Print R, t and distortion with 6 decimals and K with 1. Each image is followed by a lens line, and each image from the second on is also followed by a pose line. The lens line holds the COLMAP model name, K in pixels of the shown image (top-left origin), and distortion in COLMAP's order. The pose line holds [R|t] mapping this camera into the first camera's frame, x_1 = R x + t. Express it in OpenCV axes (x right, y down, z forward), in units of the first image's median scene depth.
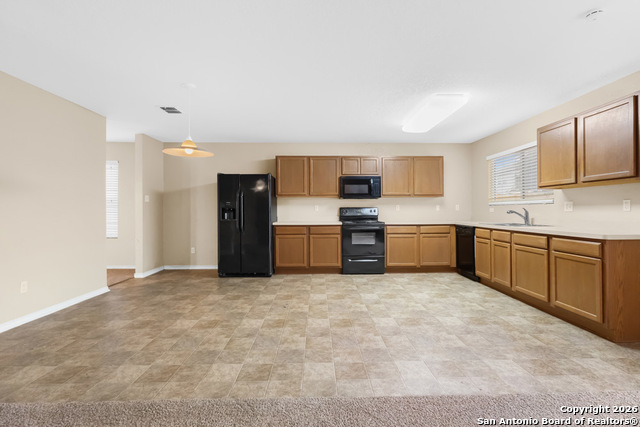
lens RADIAL K [[295.9, 0, 320.7], [0, 295.9, 213.8], [0, 0, 1]] dist [-0.001369, -0.000523]
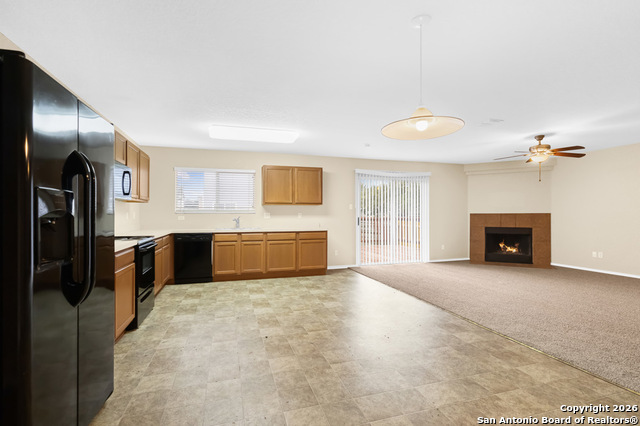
lens RADIAL K [[295.9, 0, 316.2], [0, 295.9, 214.1], [0, 0, 1]] dist [-0.001369, -0.000523]
pose [[-0.273267, 0.008090, 0.961904, -0.624984], [0.011070, 0.999925, -0.005266, -0.015738], [-0.961875, 0.009209, -0.273336, 1.139554]]
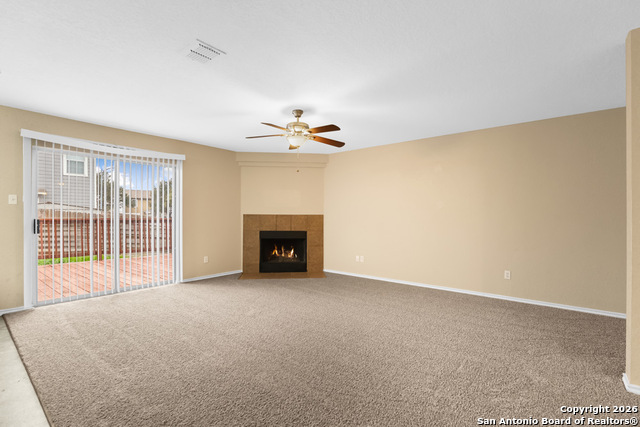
lens RADIAL K [[295.9, 0, 320.3], [0, 295.9, 218.2], [0, 0, 1]] dist [-0.001369, -0.000523]
pose [[-0.759486, -0.002149, 0.650520, -0.374972], [0.004518, 0.999953, 0.008578, -0.010435], [-0.650507, 0.009453, -0.759441, 0.609849]]
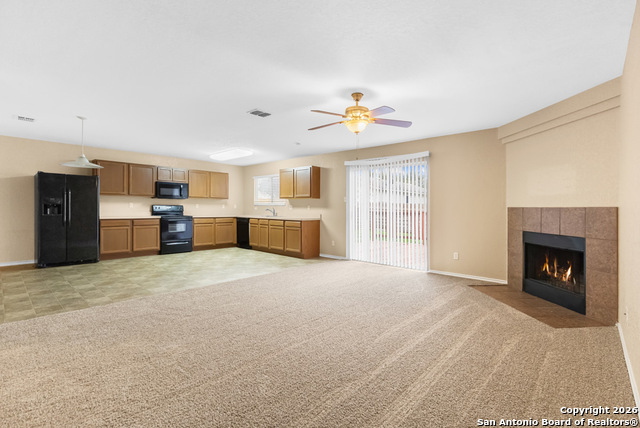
lens RADIAL K [[295.9, 0, 323.0], [0, 295.9, 209.6], [0, 0, 1]] dist [-0.001369, -0.000523]
pose [[0.685749, 0.007484, 0.727799, -0.401238], [-0.006932, 0.999969, -0.003751, -0.001548], [-0.727805, -0.002473, 0.685780, -0.458210]]
